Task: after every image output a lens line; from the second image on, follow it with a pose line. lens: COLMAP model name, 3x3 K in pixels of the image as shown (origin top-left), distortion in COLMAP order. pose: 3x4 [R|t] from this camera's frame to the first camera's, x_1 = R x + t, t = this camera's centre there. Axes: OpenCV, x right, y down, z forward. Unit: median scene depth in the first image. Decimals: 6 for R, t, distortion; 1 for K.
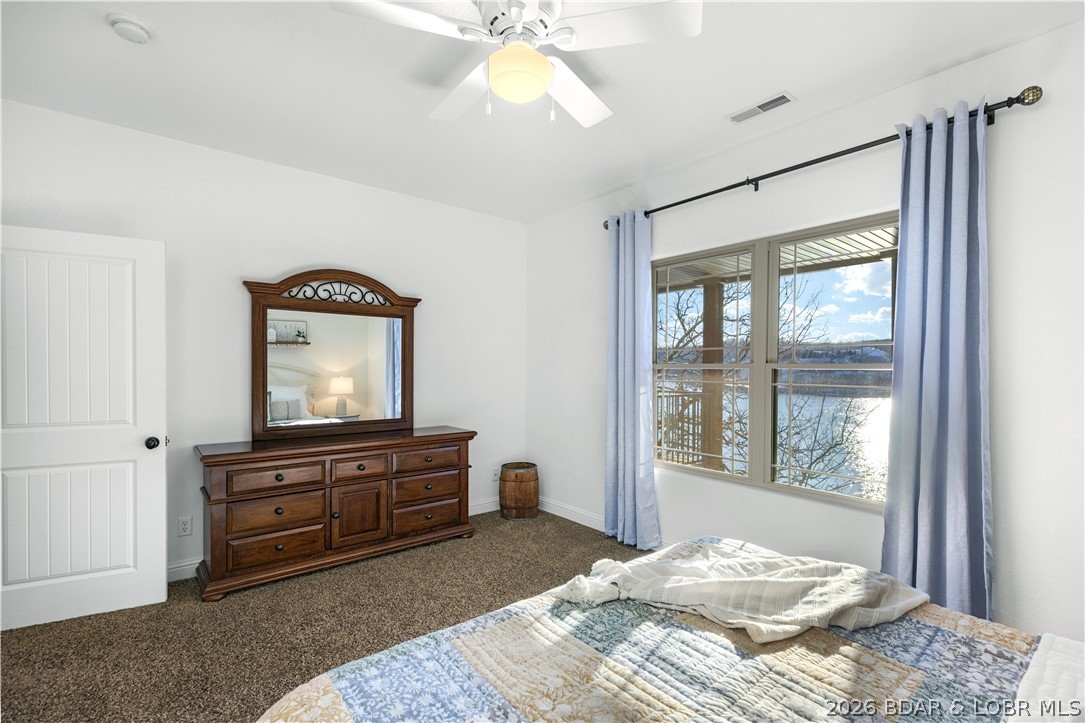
lens RADIAL K [[485.3, 0, 542.5], [0, 485.3, 361.5], [0, 0, 1]] dist [-0.000403, -0.000044]
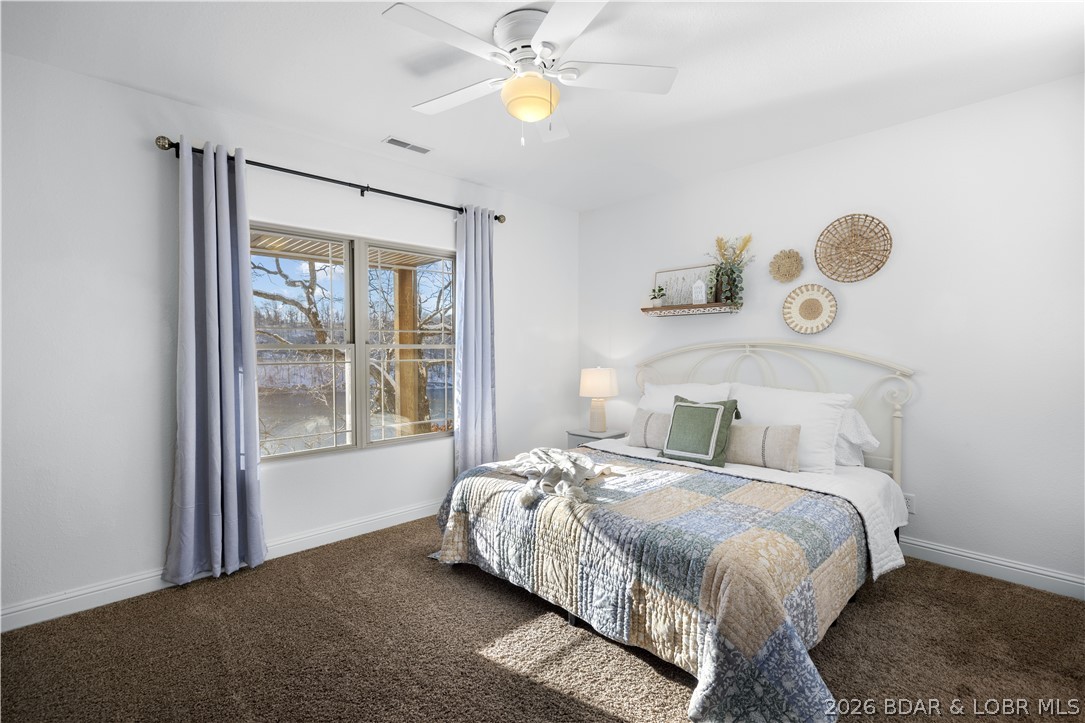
lens RADIAL K [[485.3, 0, 542.5], [0, 485.3, 361.5], [0, 0, 1]] dist [-0.000403, -0.000044]
pose [[-0.067412, -0.022968, 0.997461, -1.025071], [0.000337, 0.999734, 0.023043, 0.019610], [-0.997725, 0.001889, -0.067386, 0.886030]]
